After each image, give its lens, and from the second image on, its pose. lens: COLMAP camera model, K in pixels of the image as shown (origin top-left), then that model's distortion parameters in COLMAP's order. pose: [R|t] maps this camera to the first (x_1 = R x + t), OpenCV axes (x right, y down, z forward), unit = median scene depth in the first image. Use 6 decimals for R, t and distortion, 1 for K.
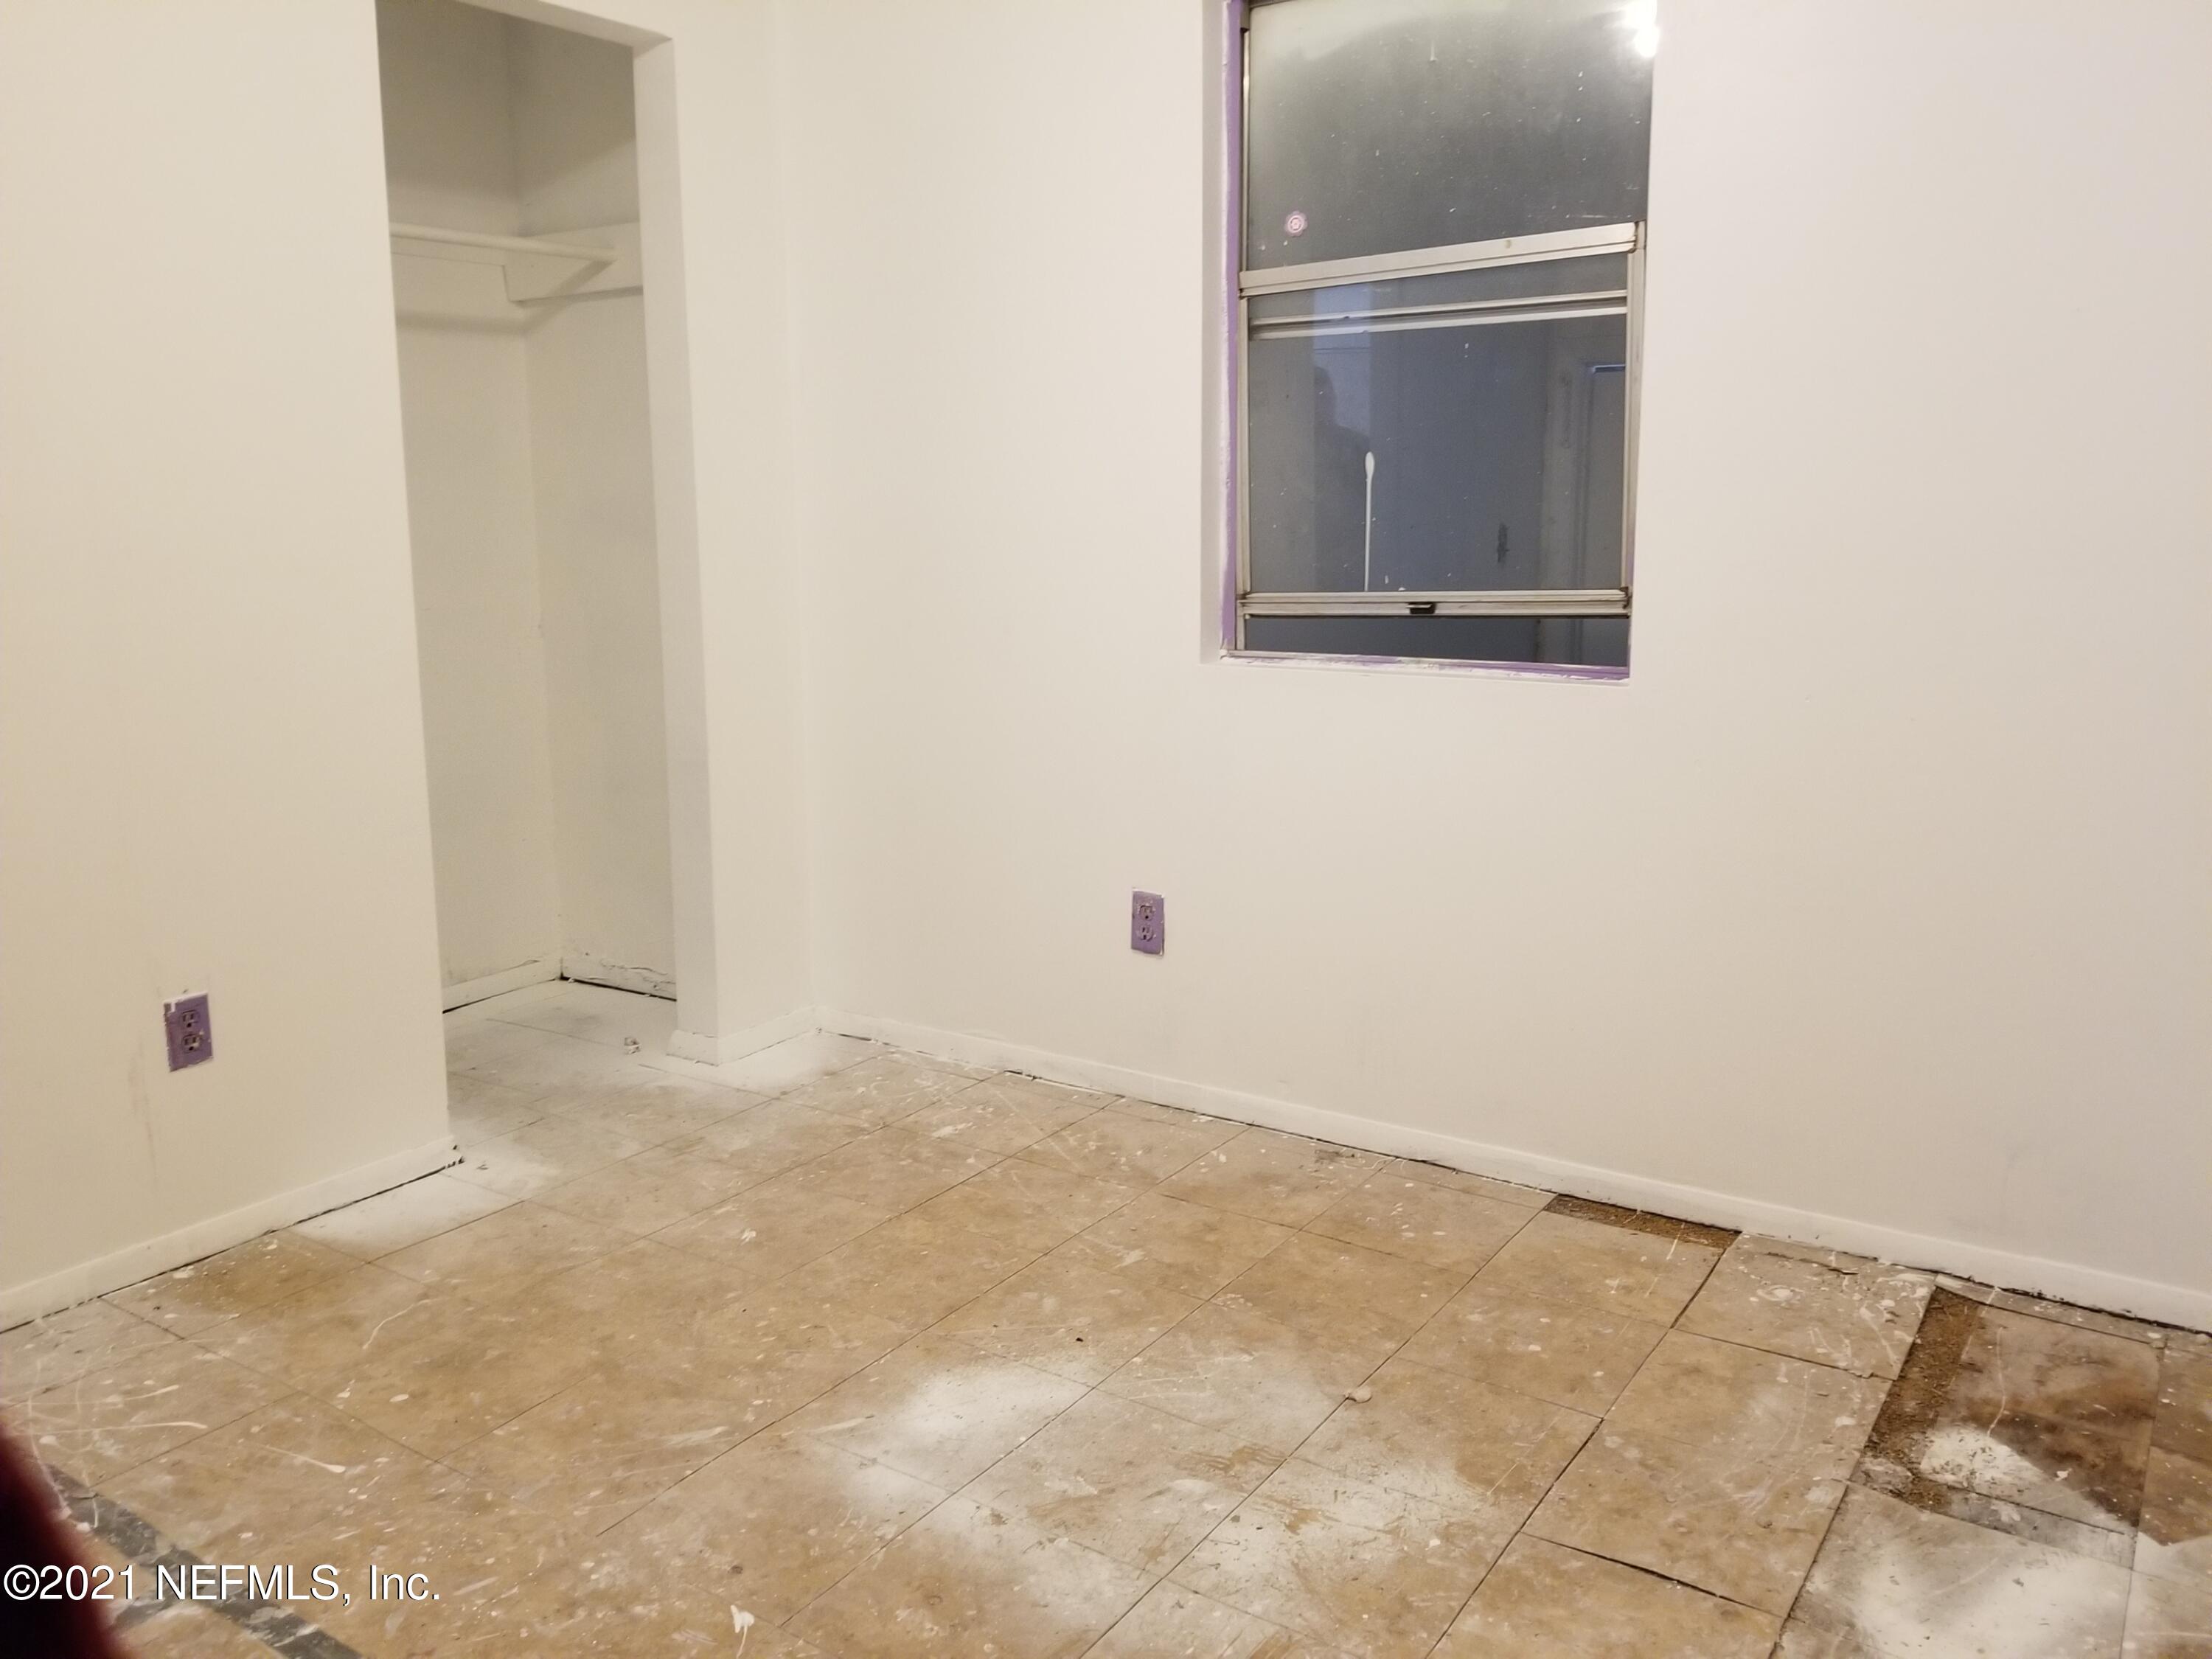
lens RADIAL K [[1754.2, 0, 1108.2], [0, 1754.2, 809.6], [0, 0, 1]] dist [0.068377, -0.115000]
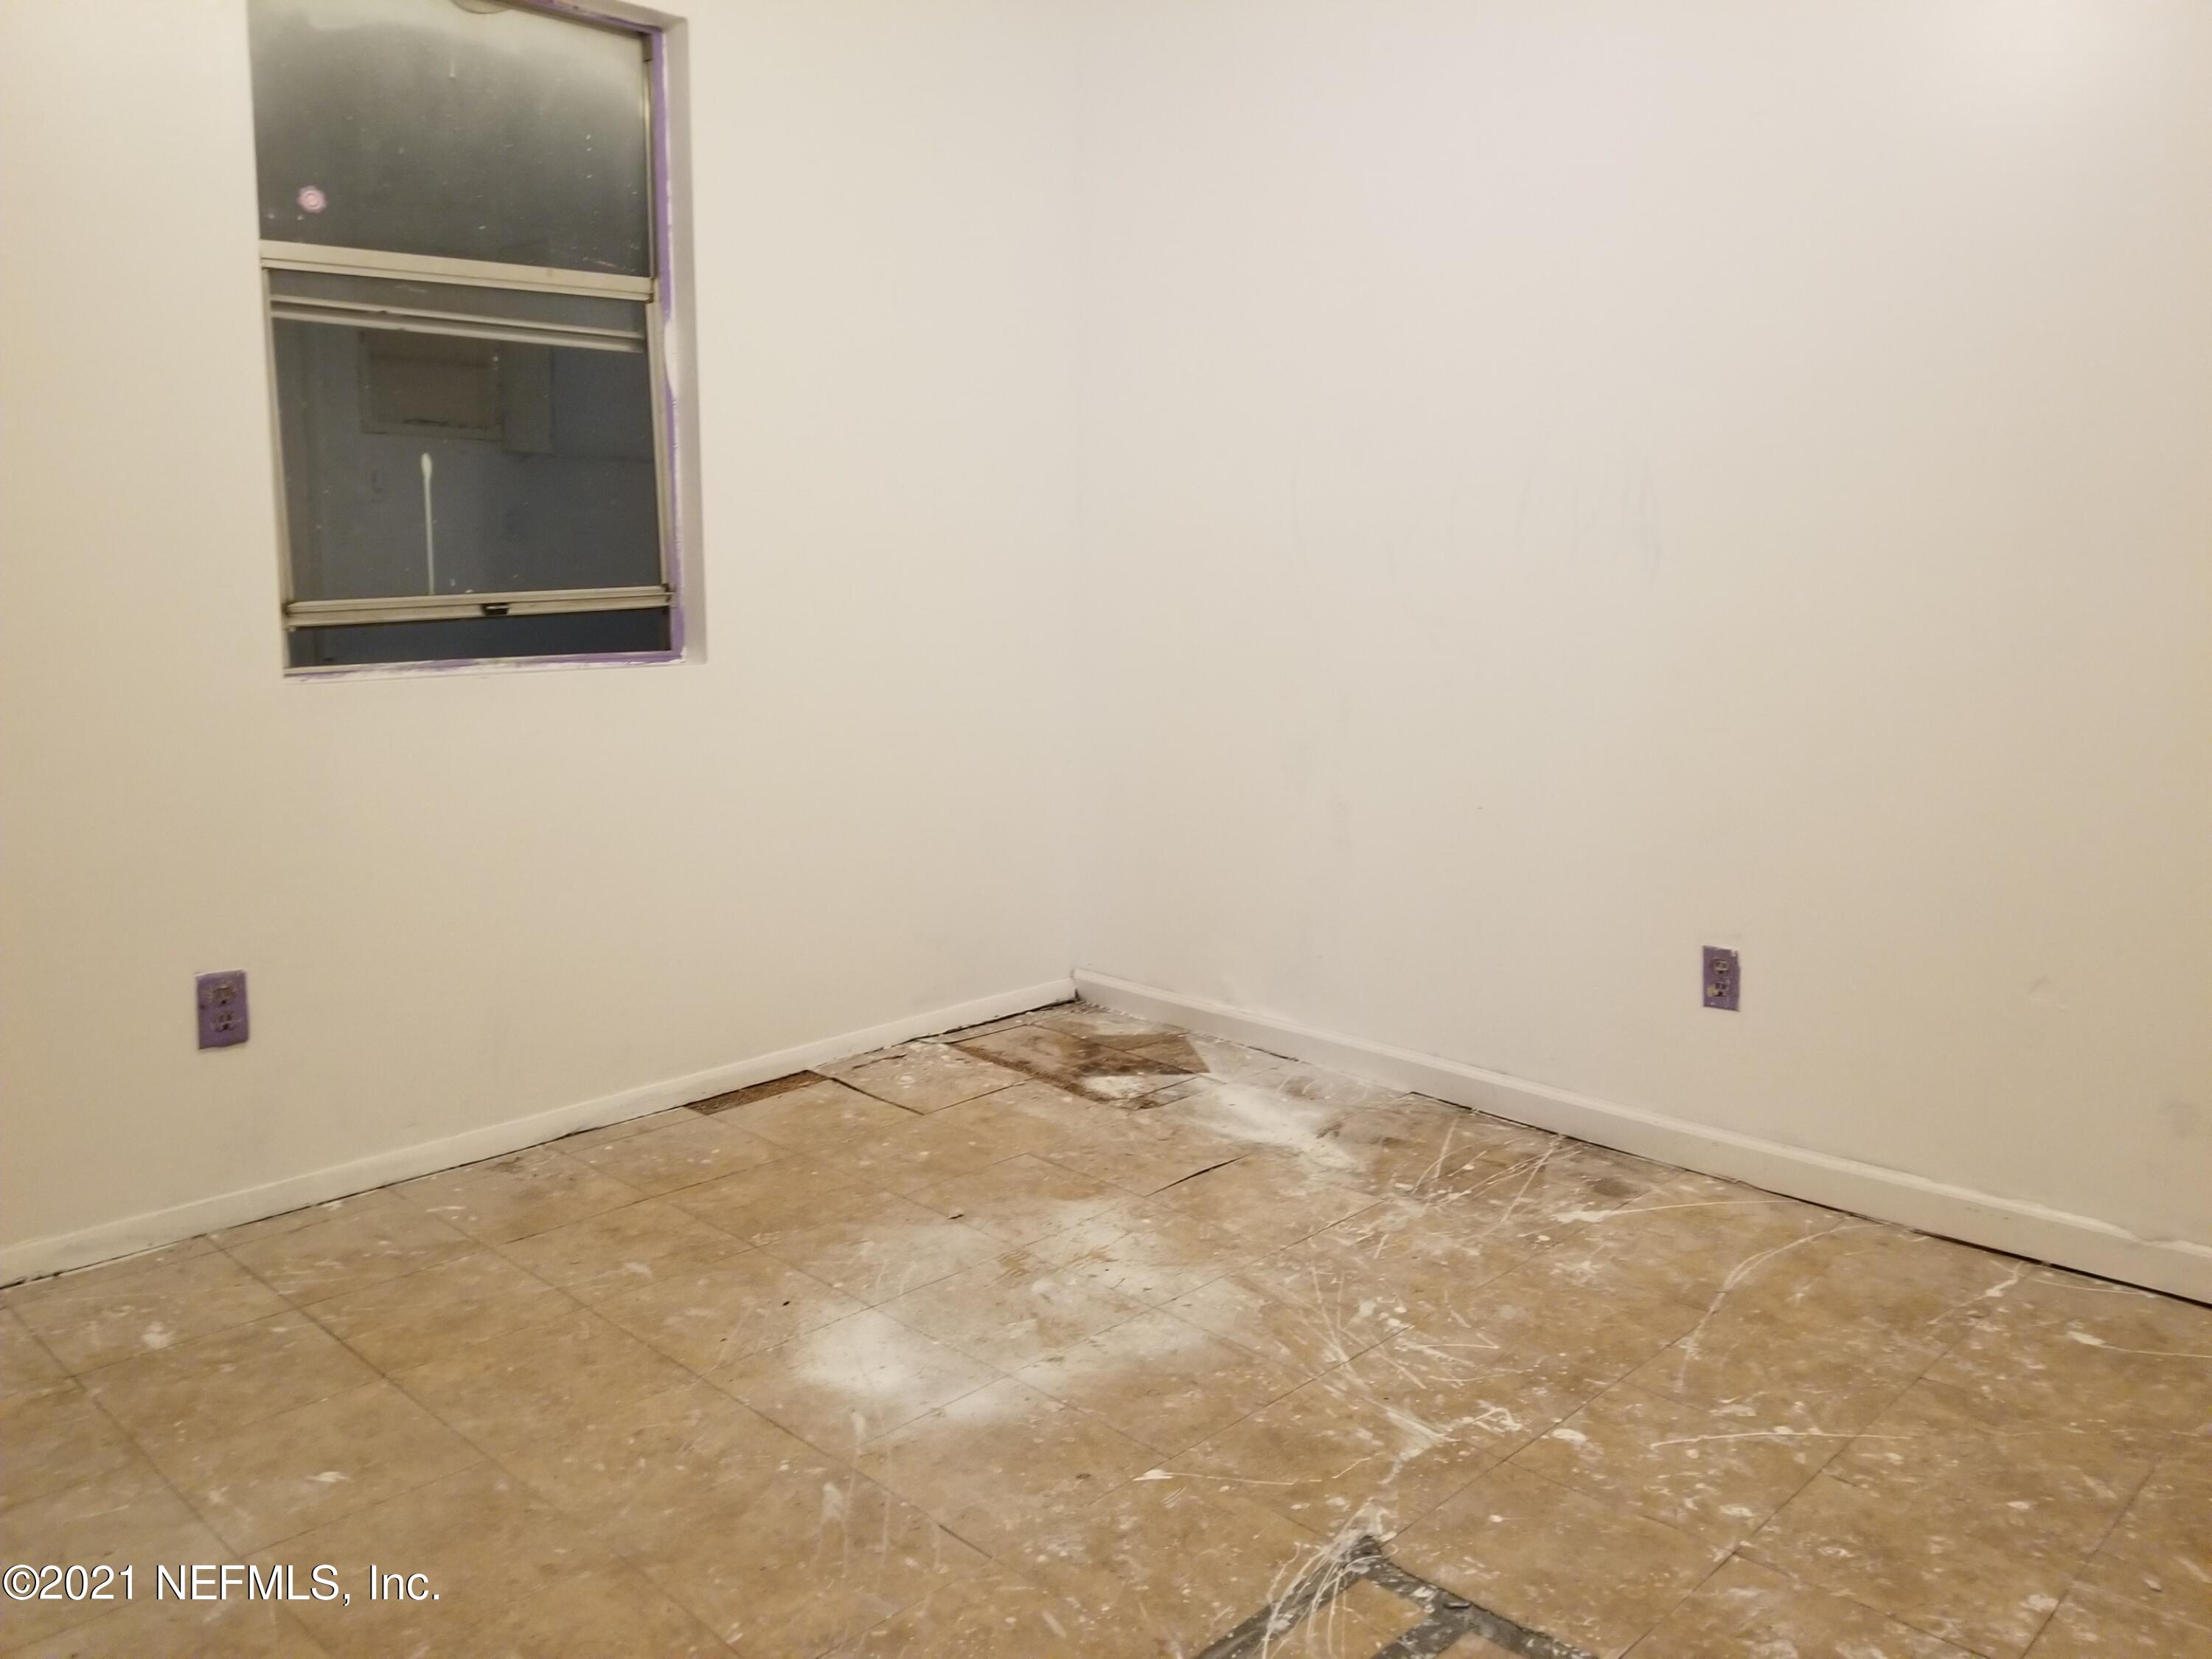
lens RADIAL K [[1754.2, 0, 1112.8], [0, 1754.2, 823.9], [0, 0, 1]] dist [0.068377, -0.115000]
pose [[0.151369, -0.147897, 0.977350, -0.867963], [0.166458, 0.978437, 0.122281, -0.063680], [-0.974361, 0.144178, 0.172724, 0.535079]]
